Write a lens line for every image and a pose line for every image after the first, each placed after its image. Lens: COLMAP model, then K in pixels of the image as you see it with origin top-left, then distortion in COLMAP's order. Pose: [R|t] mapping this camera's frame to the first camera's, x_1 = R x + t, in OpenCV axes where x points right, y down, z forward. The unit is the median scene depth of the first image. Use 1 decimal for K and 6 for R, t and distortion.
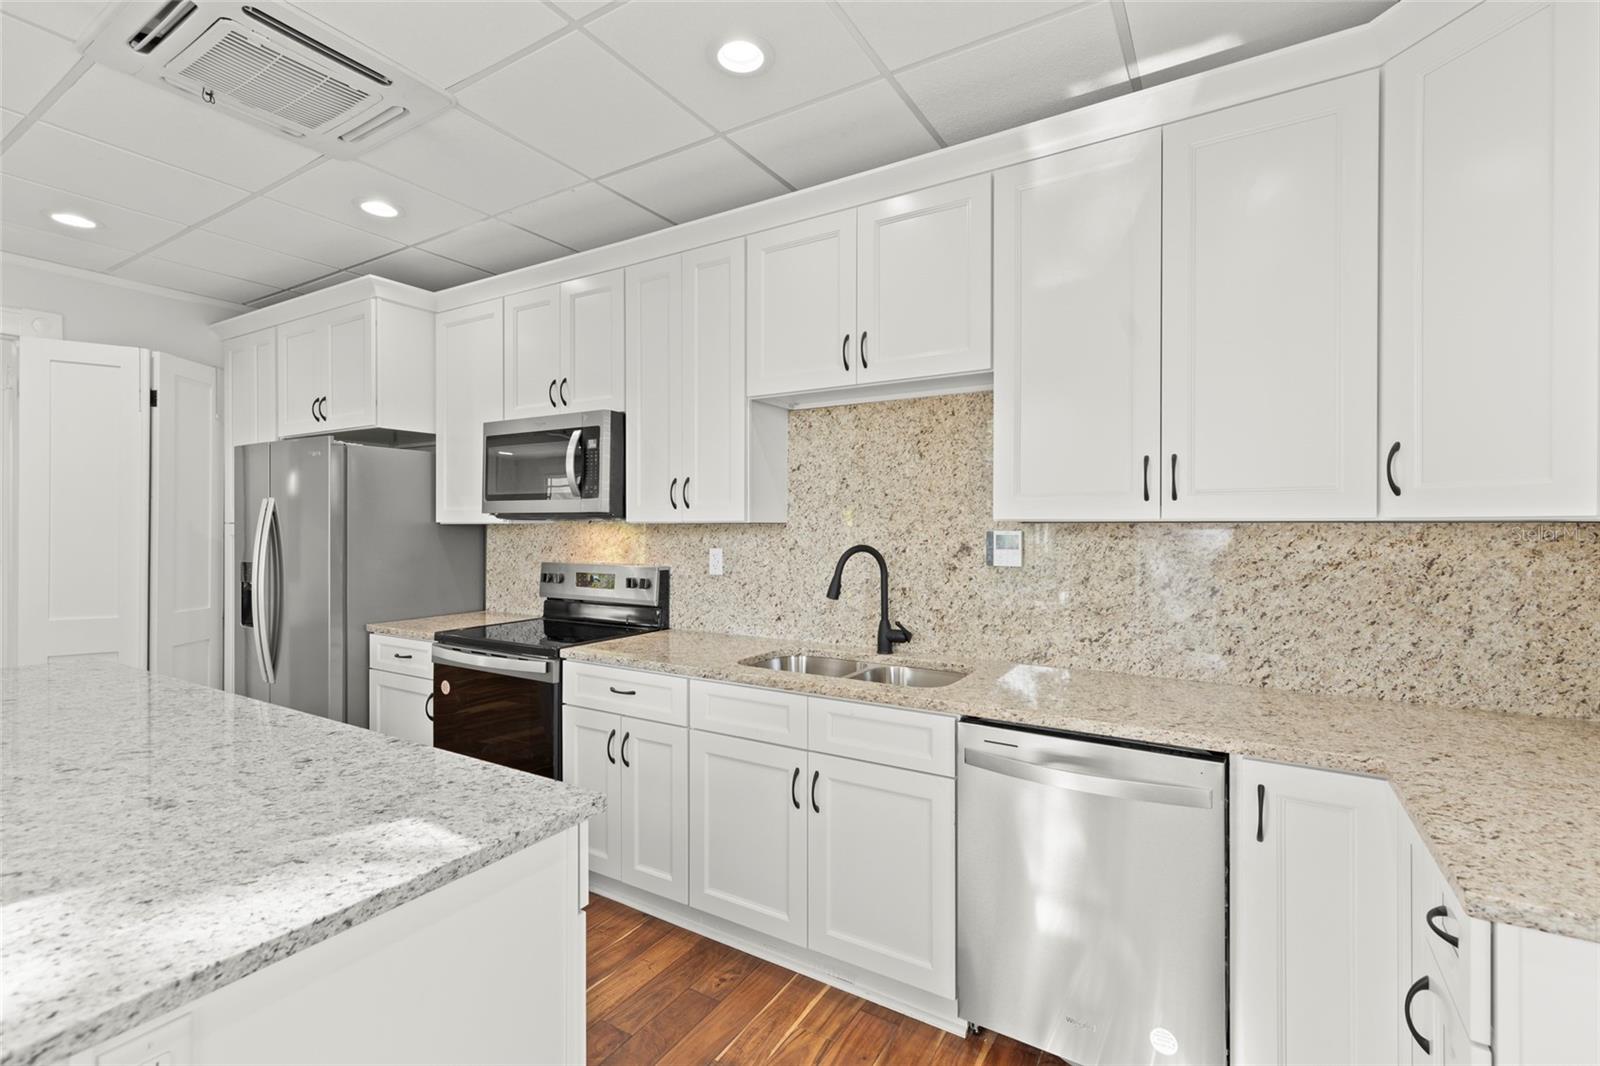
lens RADIAL K [[720.3, 0, 790.1], [0, 720.3, 527.4], [0, 0, 1]] dist [0.002668, -0.000310]
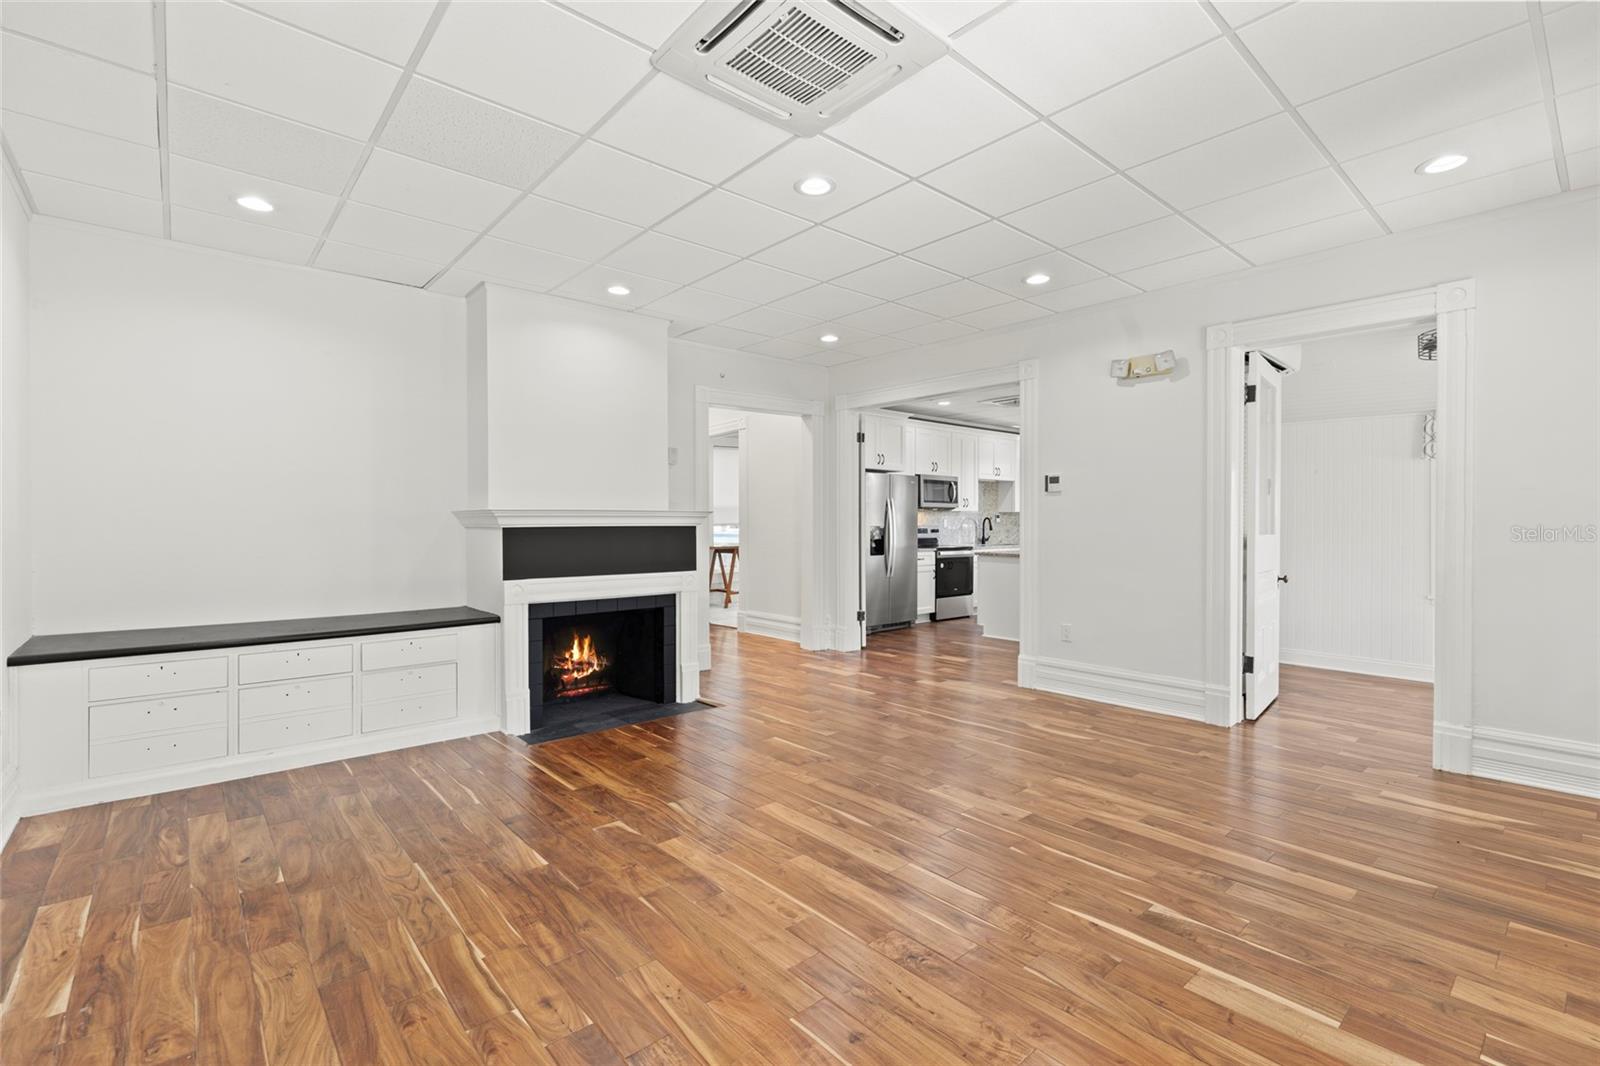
lens RADIAL K [[720.3, 0, 796.0], [0, 720.3, 524.5], [0, 0, 1]] dist [0.002668, -0.000310]
pose [[0.289125, 0.002679, 0.957288, -4.035753], [0.008163, 0.999953, -0.005264, 0.076015], [-0.957257, 0.009337, 0.289089, 0.833771]]
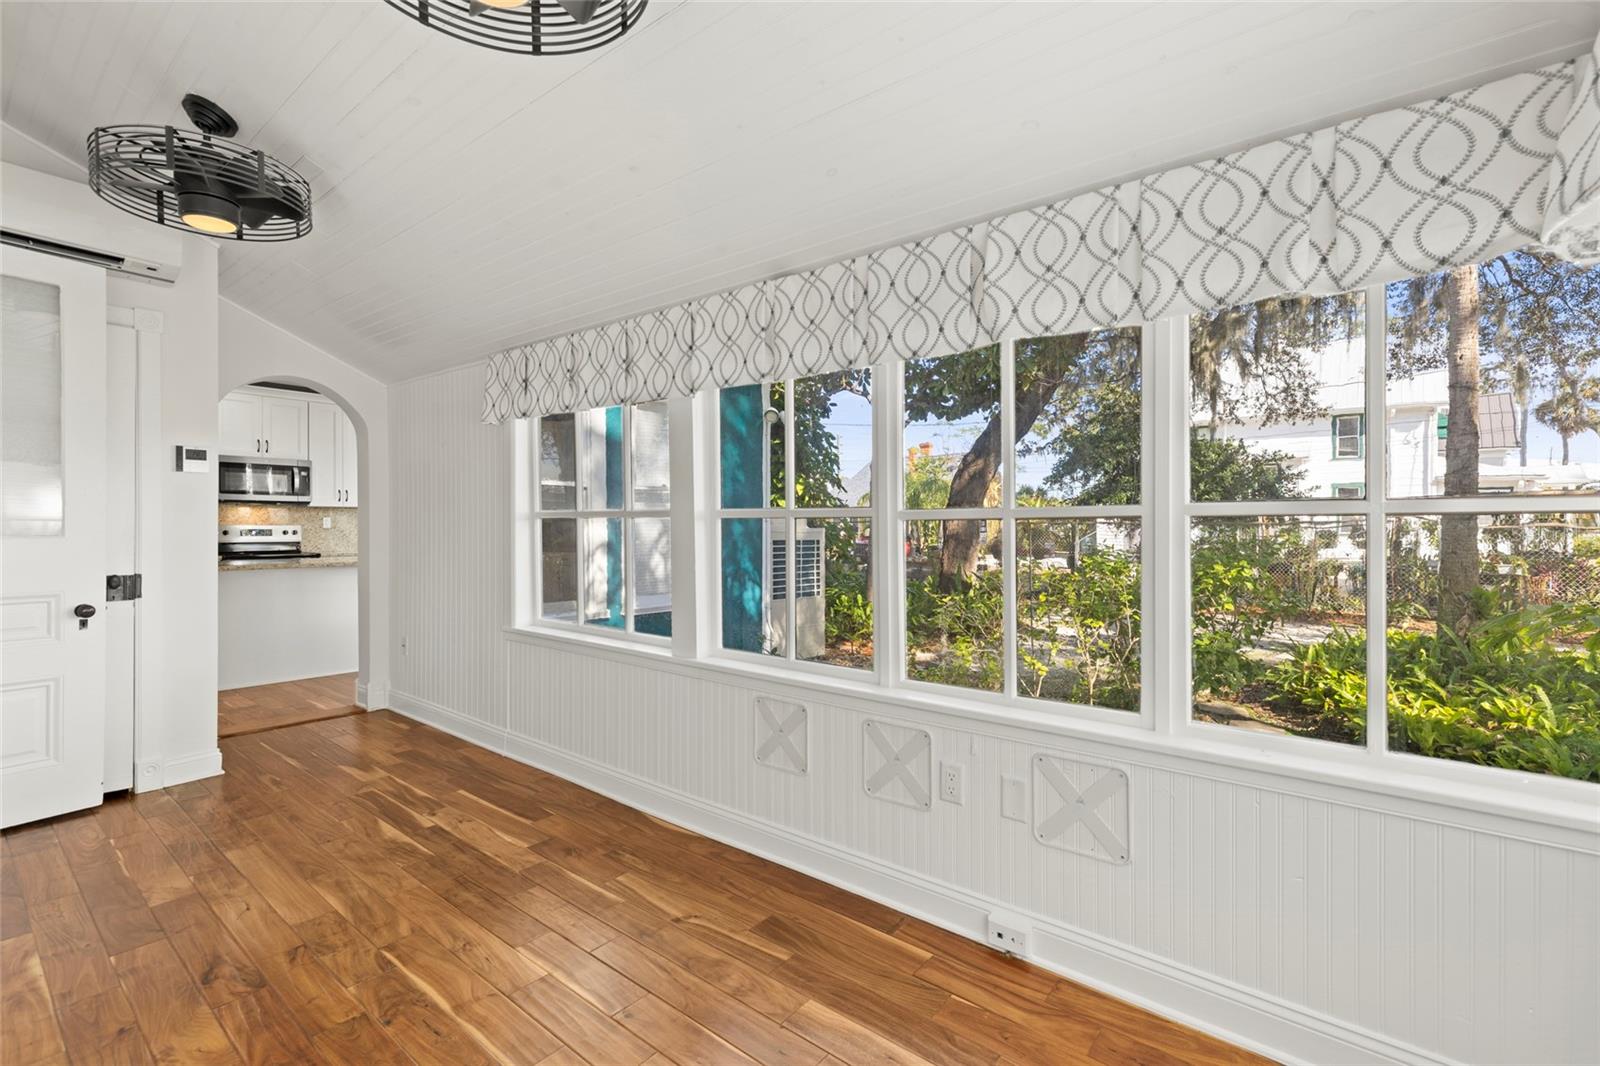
lens RADIAL K [[720.3, 0, 799.9], [0, 720.3, 528.9], [0, 0, 1]] dist [0.002668, -0.000310]
pose [[0.126139, -0.004401, 0.992003, -2.776738], [0.006819, 0.999970, 0.003569, 0.083733], [-0.991989, 0.006315, 0.126165, -1.086035]]
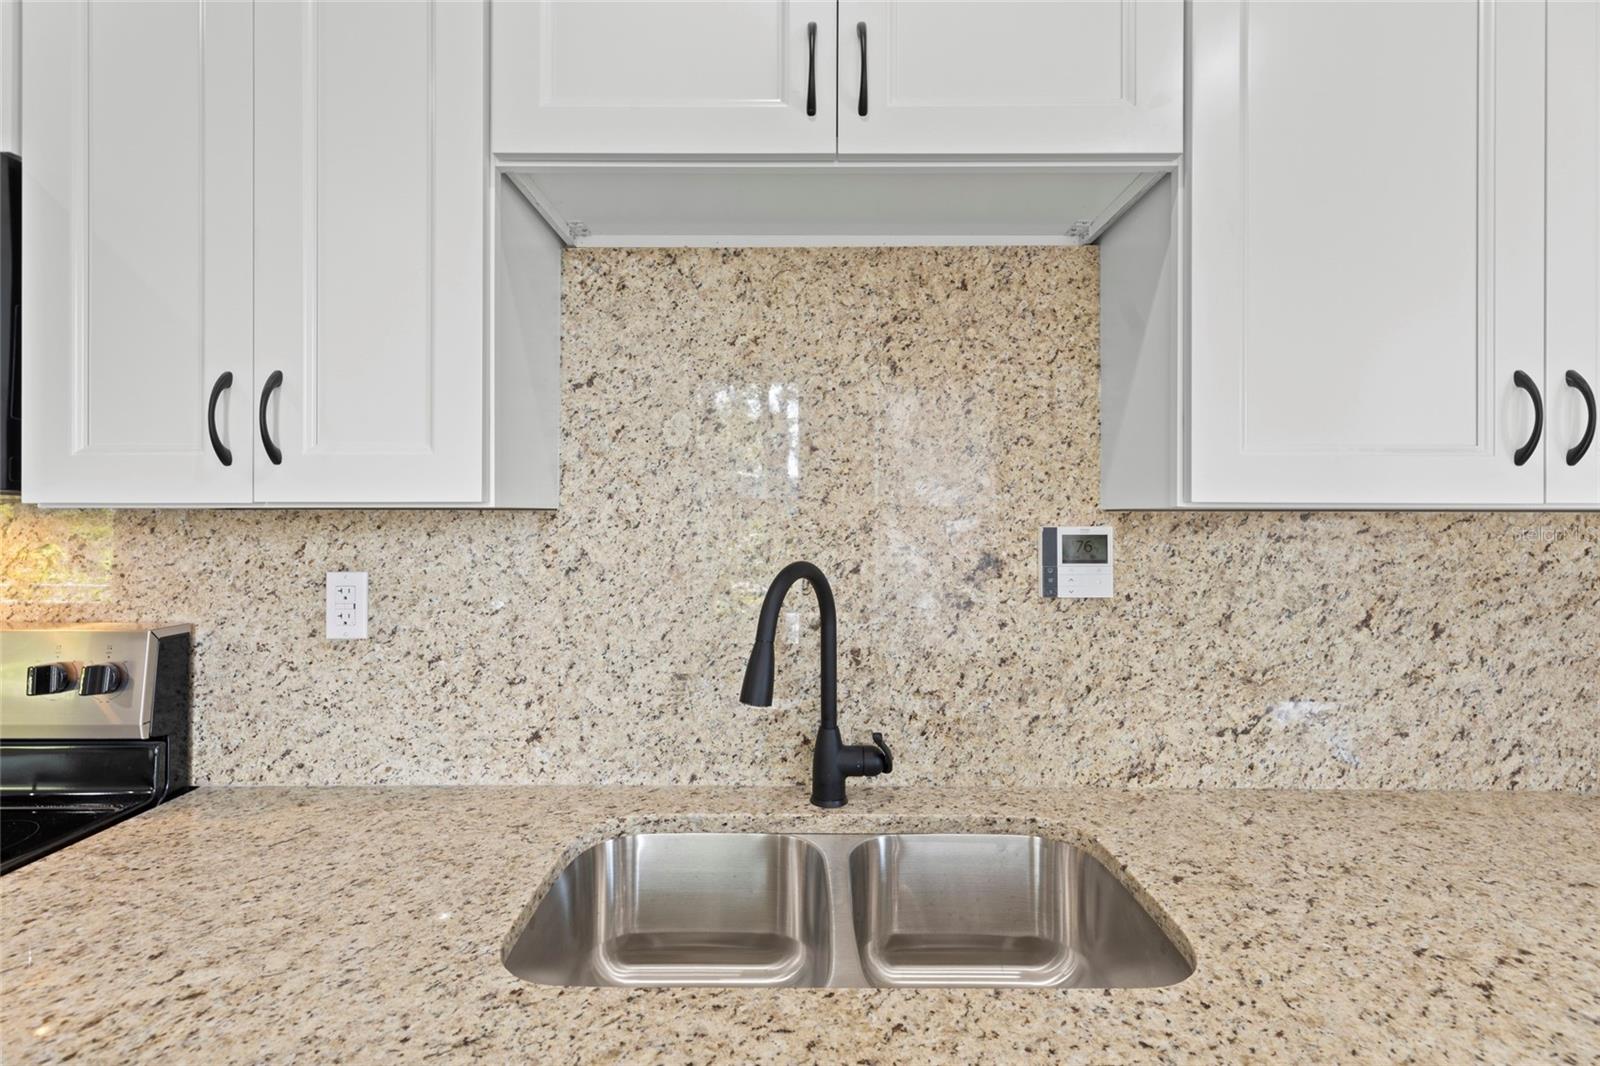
lens RADIAL K [[720.3, 0, 801.5], [0, 720.3, 510.3], [0, 0, 1]] dist [0.002668, -0.000310]
pose [[0.848352, 0.005761, 0.529401, -0.119615], [-0.000349, 0.999947, -0.010321, -0.001063], [-0.529432, 0.008571, 0.848309, 0.625841]]
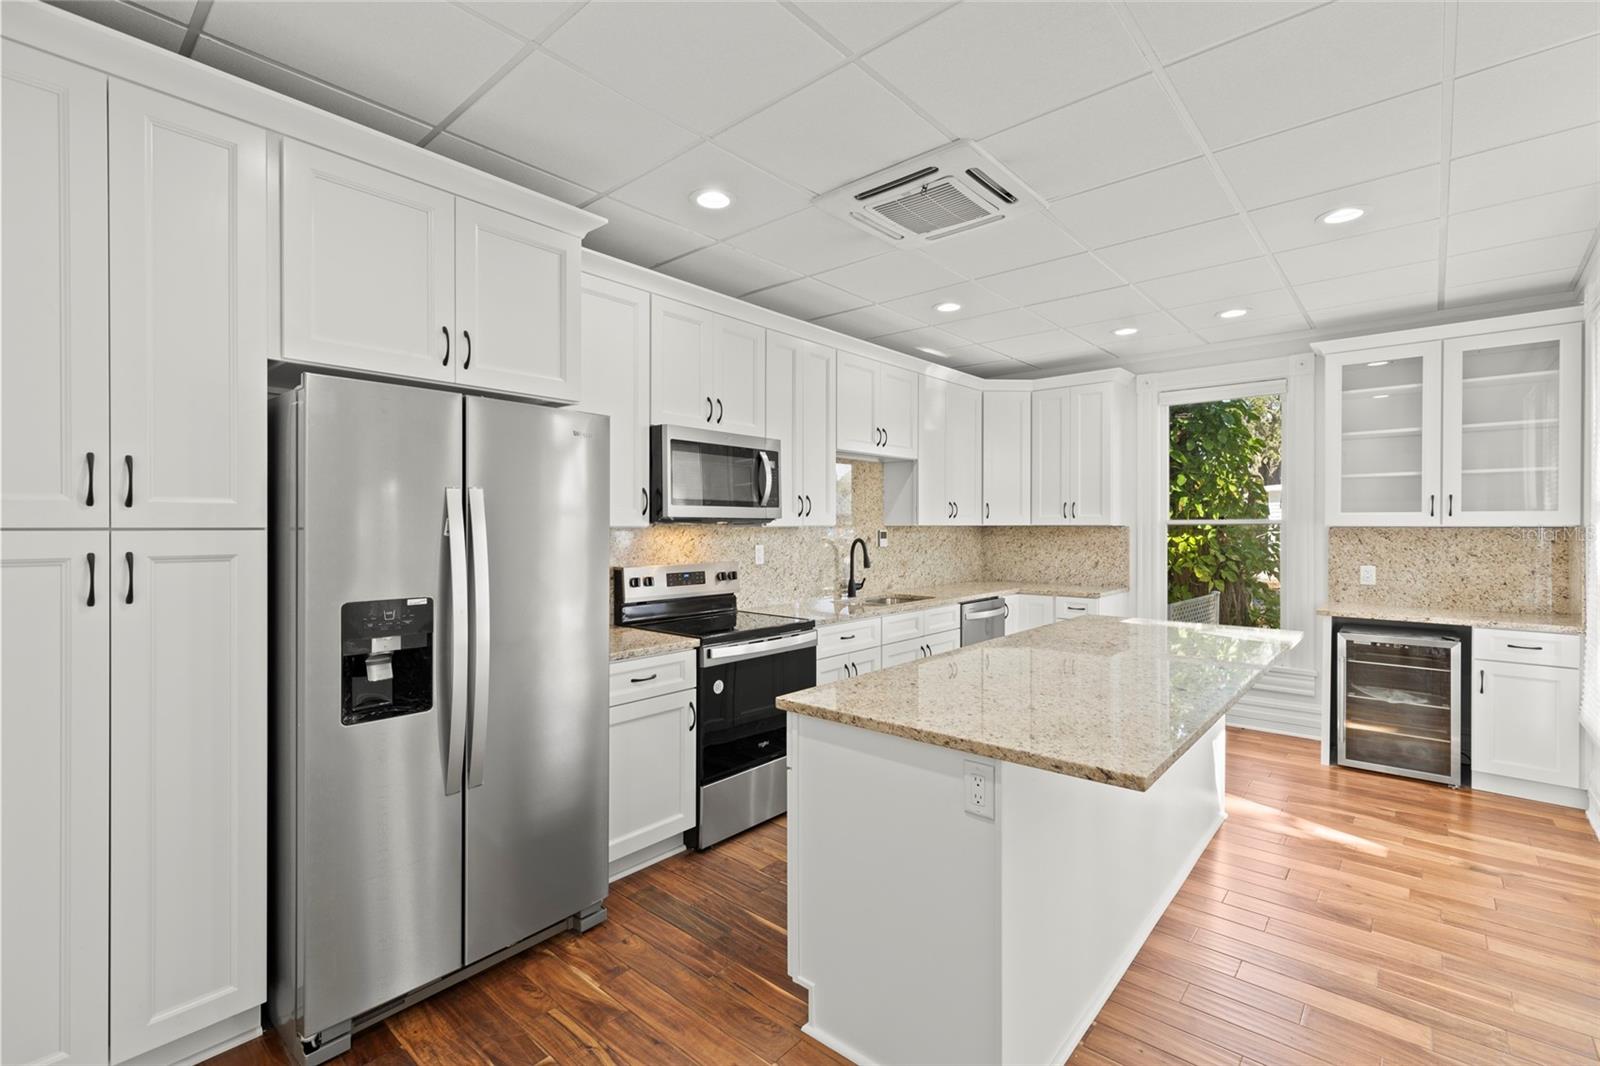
lens RADIAL K [[720.3, 0, 789.5], [0, 720.3, 535.7], [0, 0, 1]] dist [0.002668, -0.000310]
pose [[0.166512, -0.008708, 0.986001, -1.700038], [0.013358, 0.999889, 0.006575, 0.003976], [-0.985949, 0.012076, 0.166610, 0.846095]]
